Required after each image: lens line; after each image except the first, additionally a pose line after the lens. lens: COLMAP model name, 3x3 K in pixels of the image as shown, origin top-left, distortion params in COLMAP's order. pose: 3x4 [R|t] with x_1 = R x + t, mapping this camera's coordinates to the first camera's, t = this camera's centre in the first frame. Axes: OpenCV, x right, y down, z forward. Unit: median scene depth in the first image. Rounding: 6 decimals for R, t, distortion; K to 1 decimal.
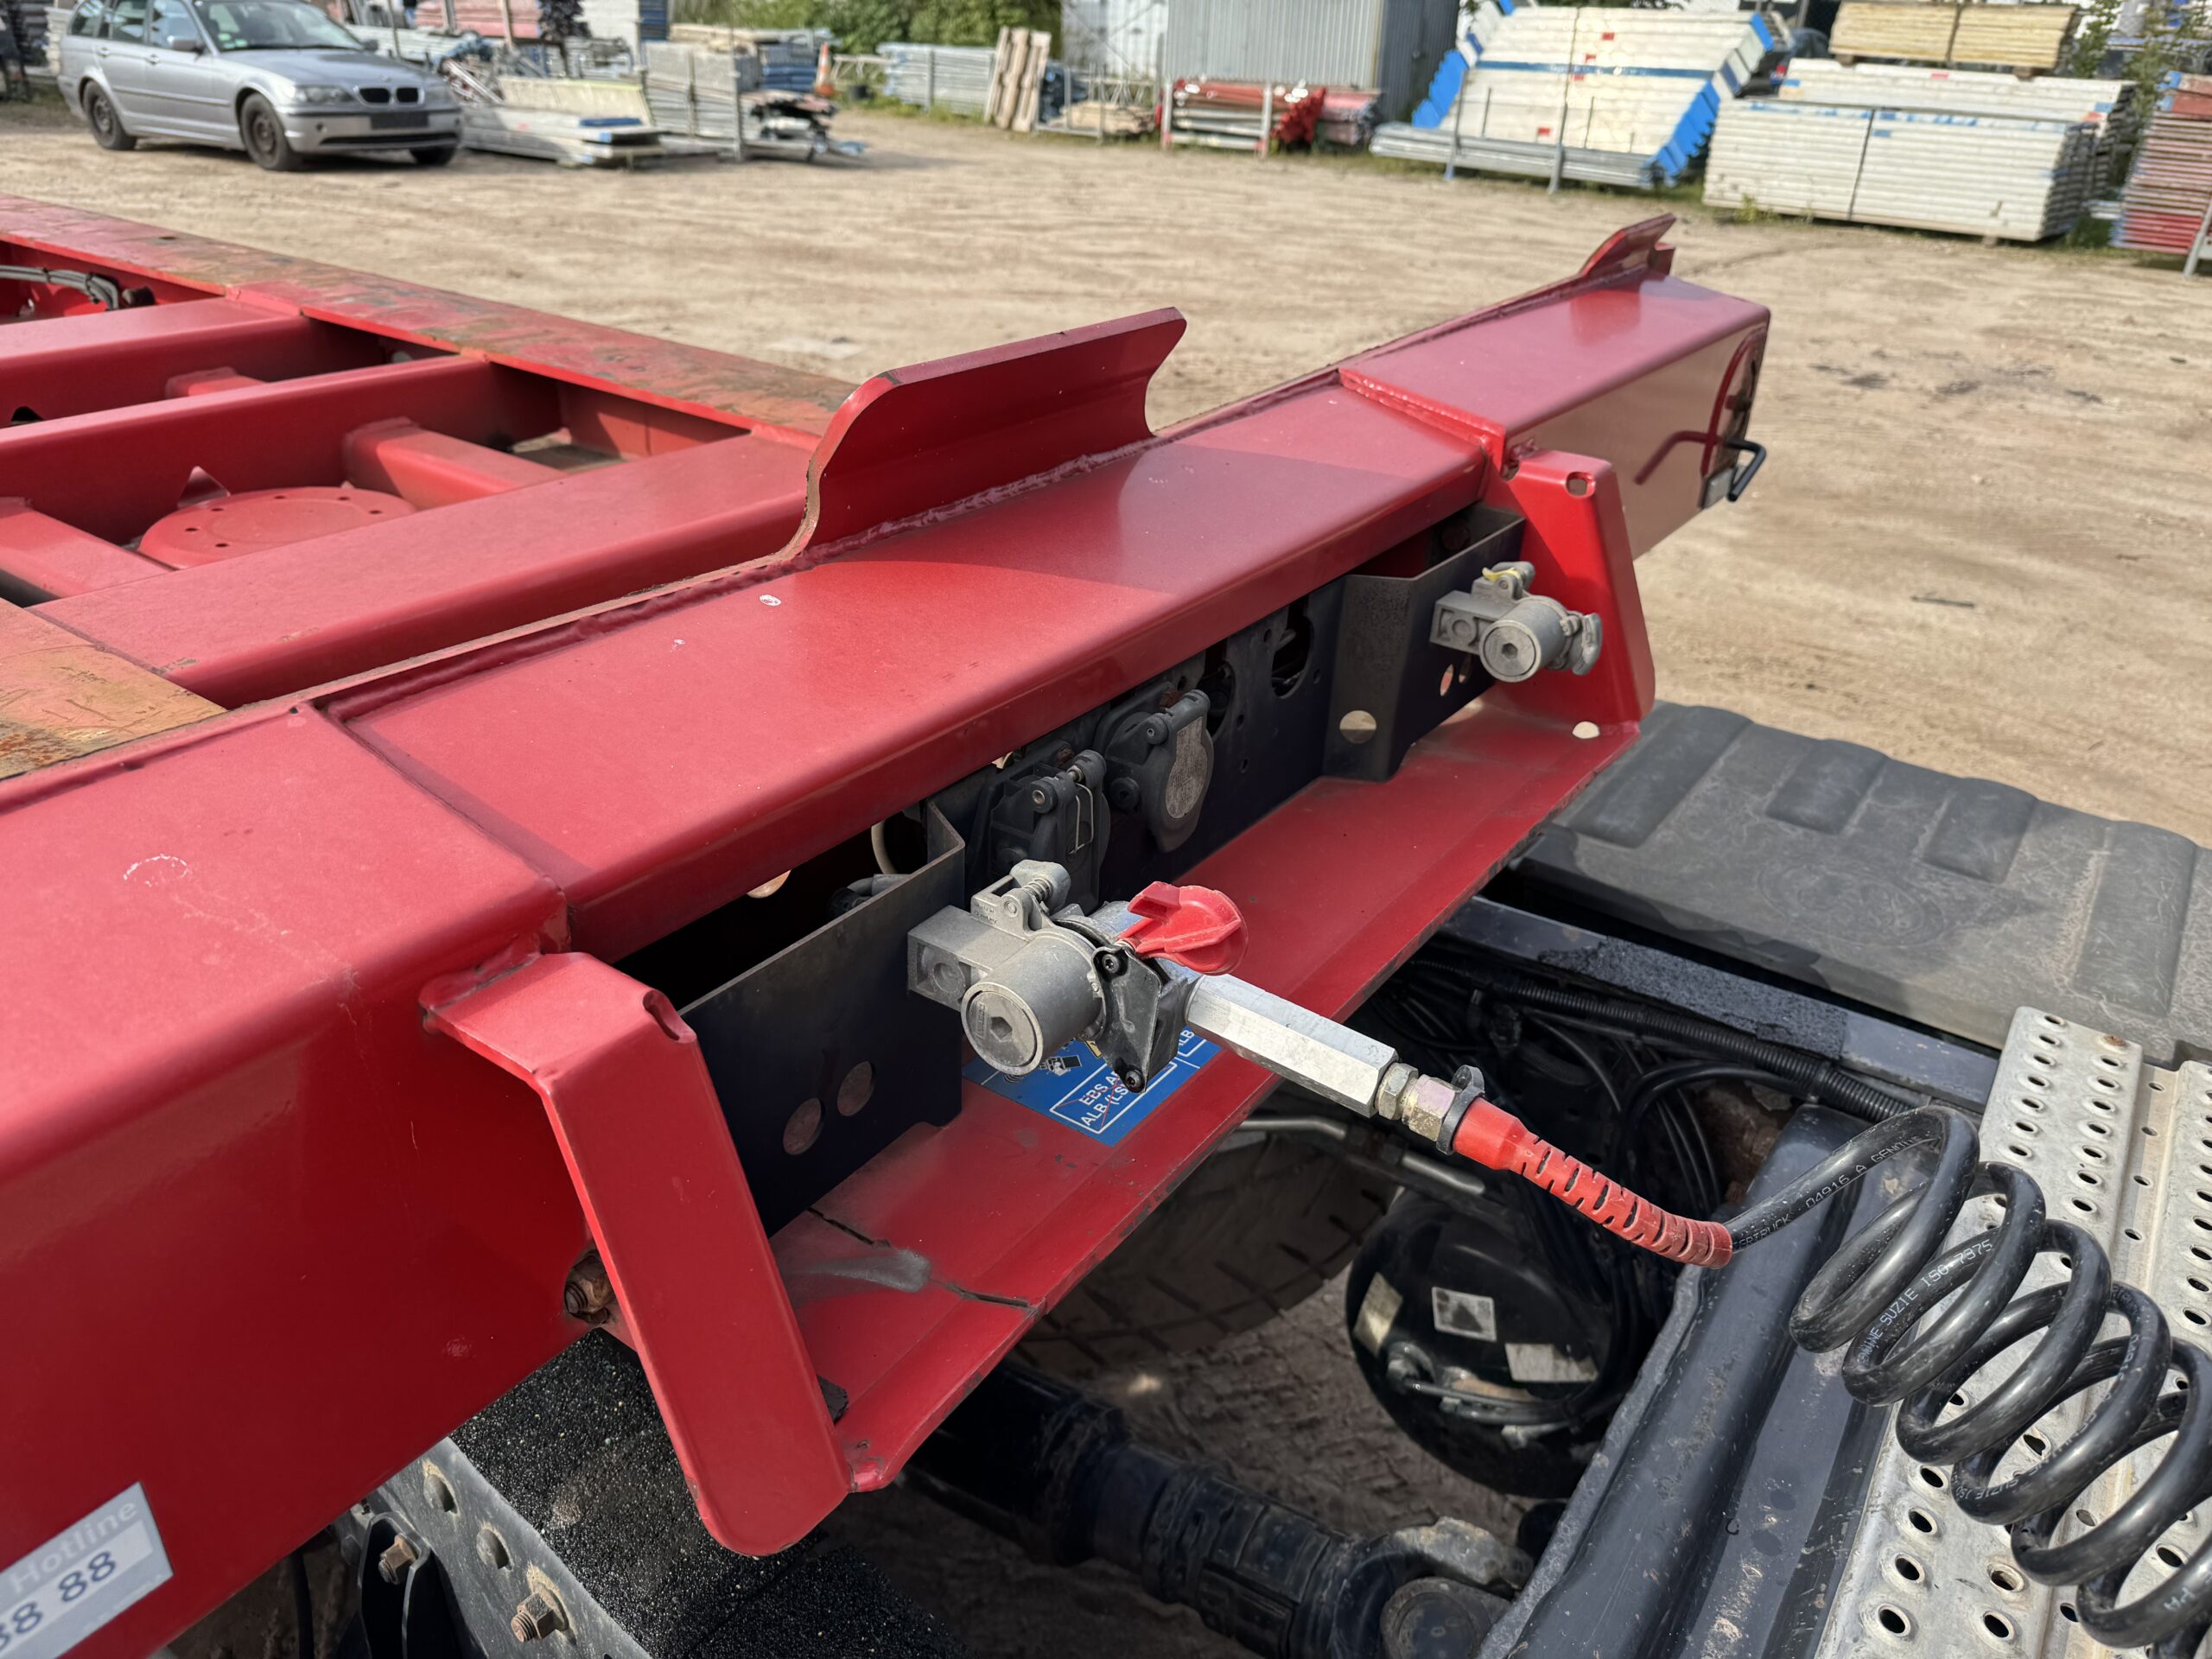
lens RADIAL K [[1541.6, 0, 1109.8], [0, 1541.6, 807.1], [0, 0, 1]] dist [0.043816, -0.050927]
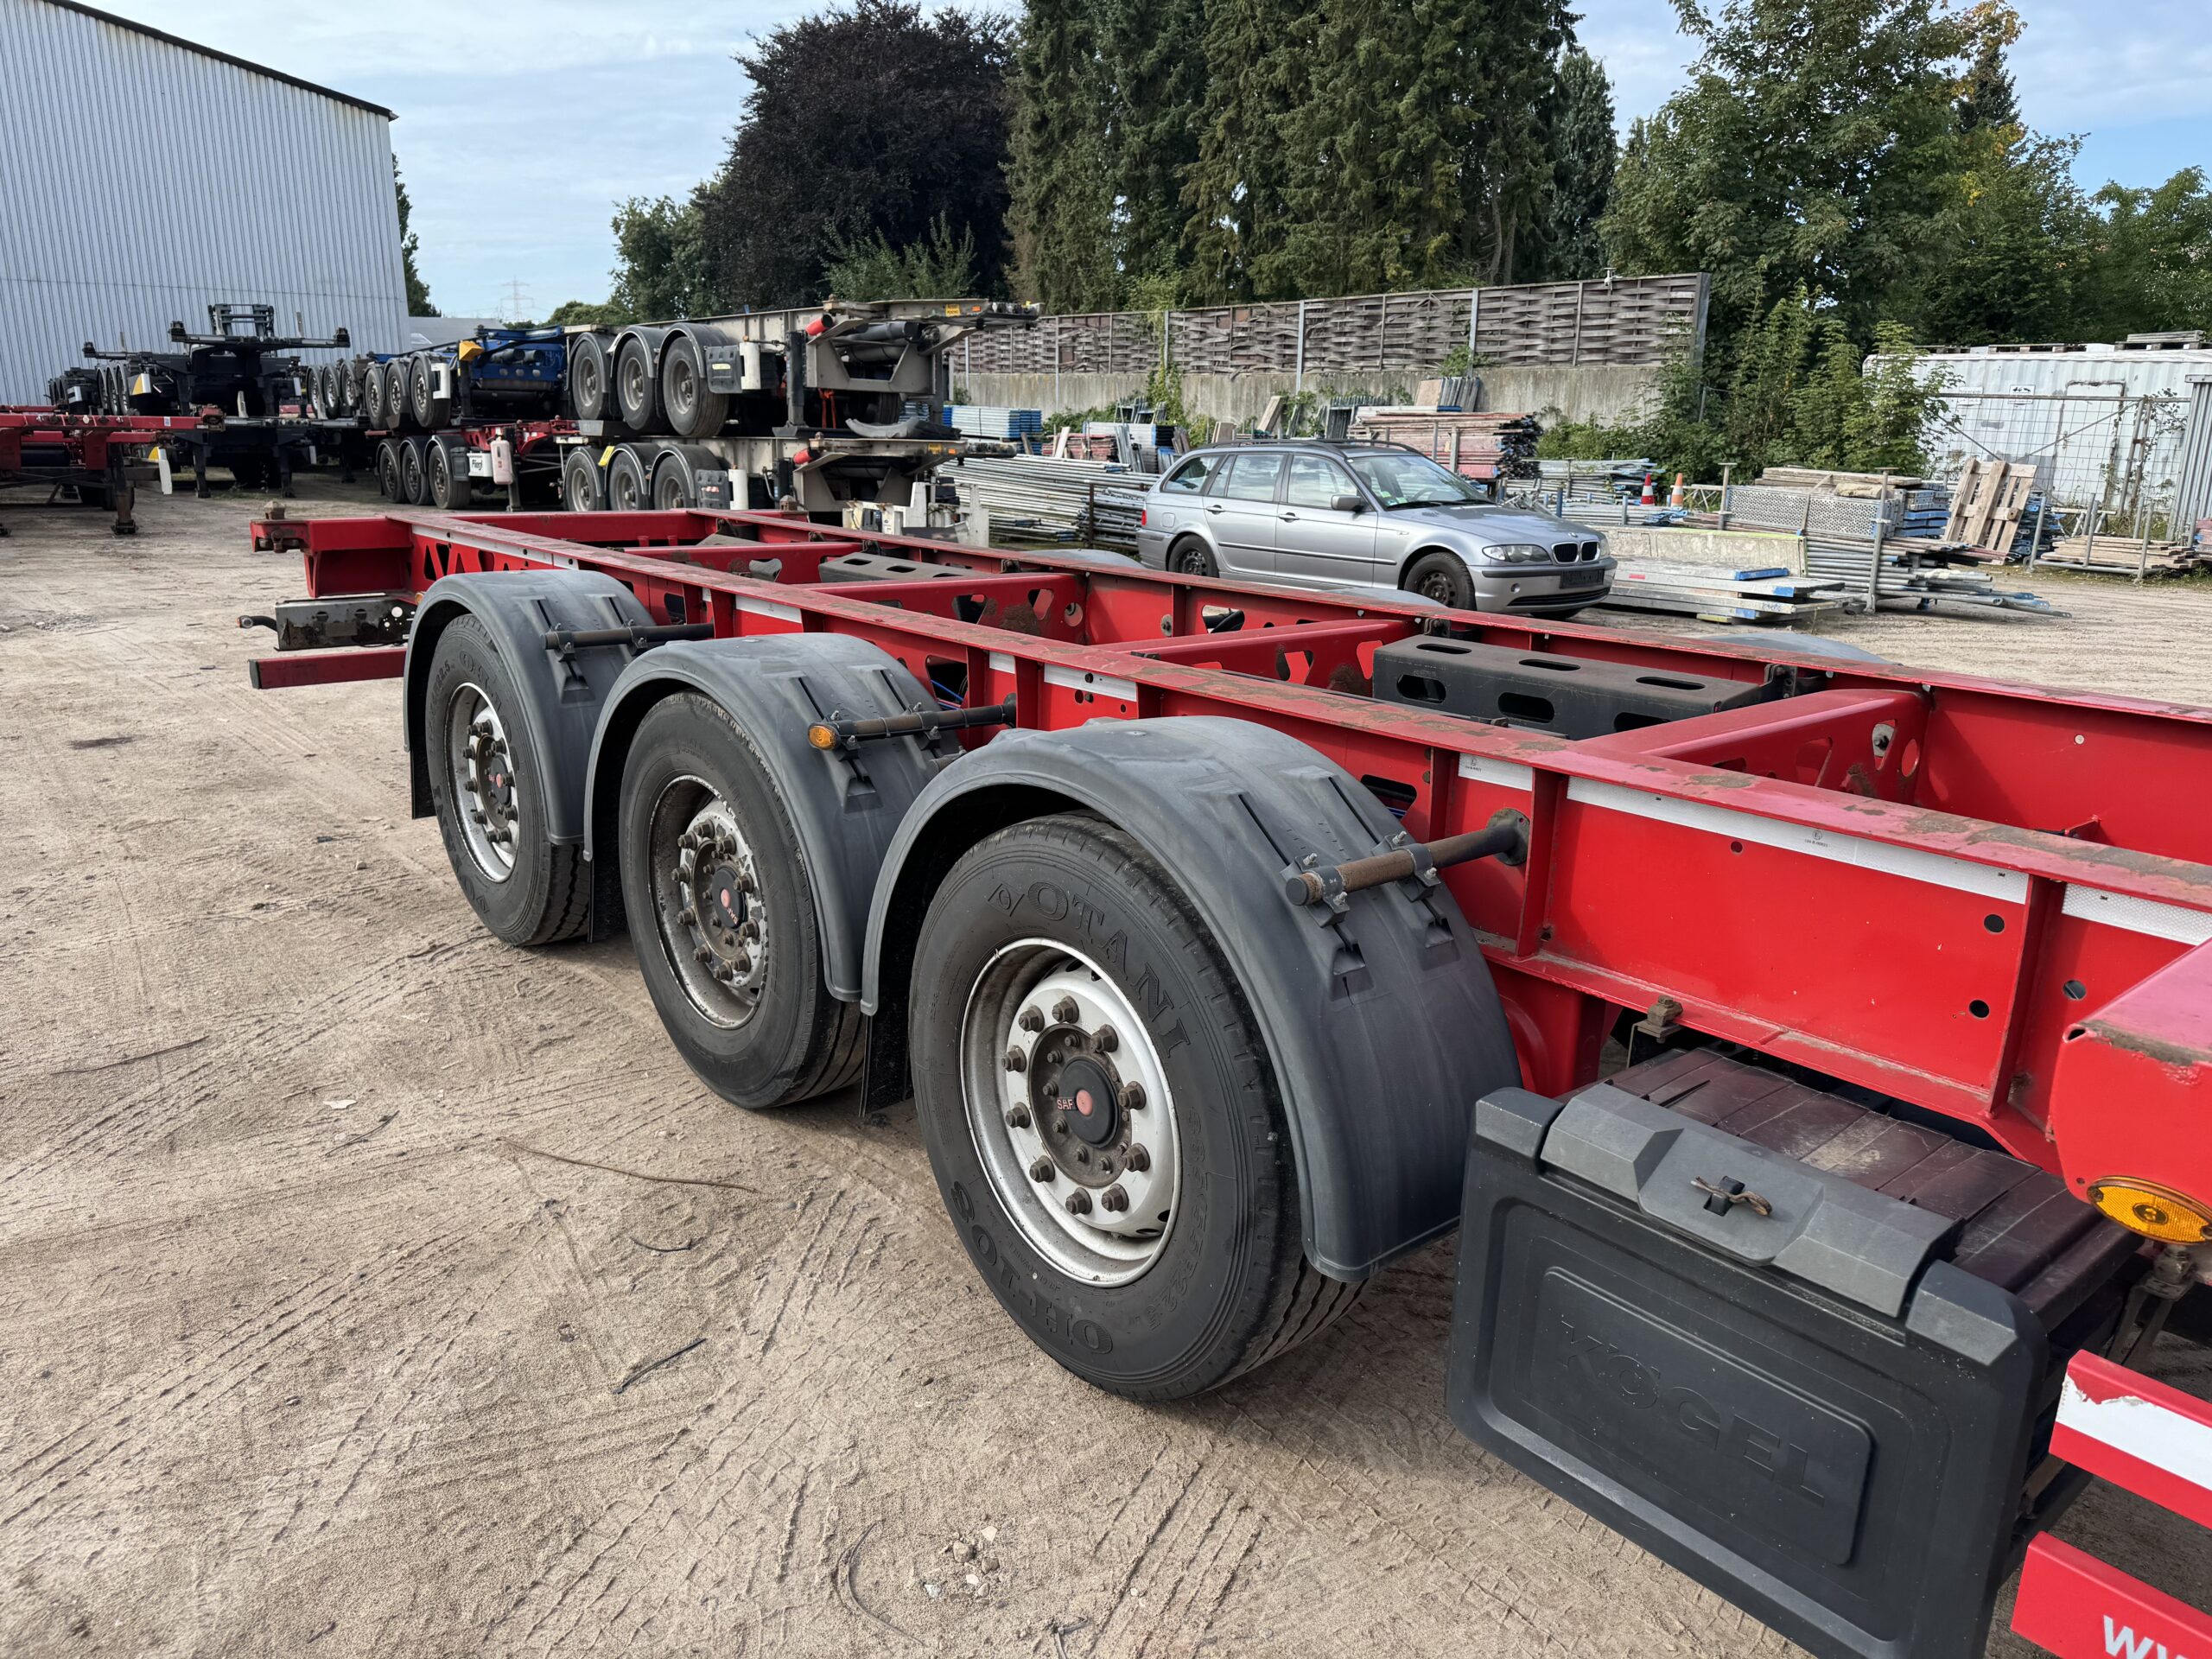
lens RADIAL K [[1541.6, 0, 1117.7], [0, 1541.6, 831.9], [0, 0, 1]] dist [0.043816, -0.050927]
pose [[0.969942, 0.040572, -0.239930, -0.427214], [-0.091673, 0.974281, -0.205845, -0.078477], [0.225408, 0.221653, 0.948716, 0.106700]]
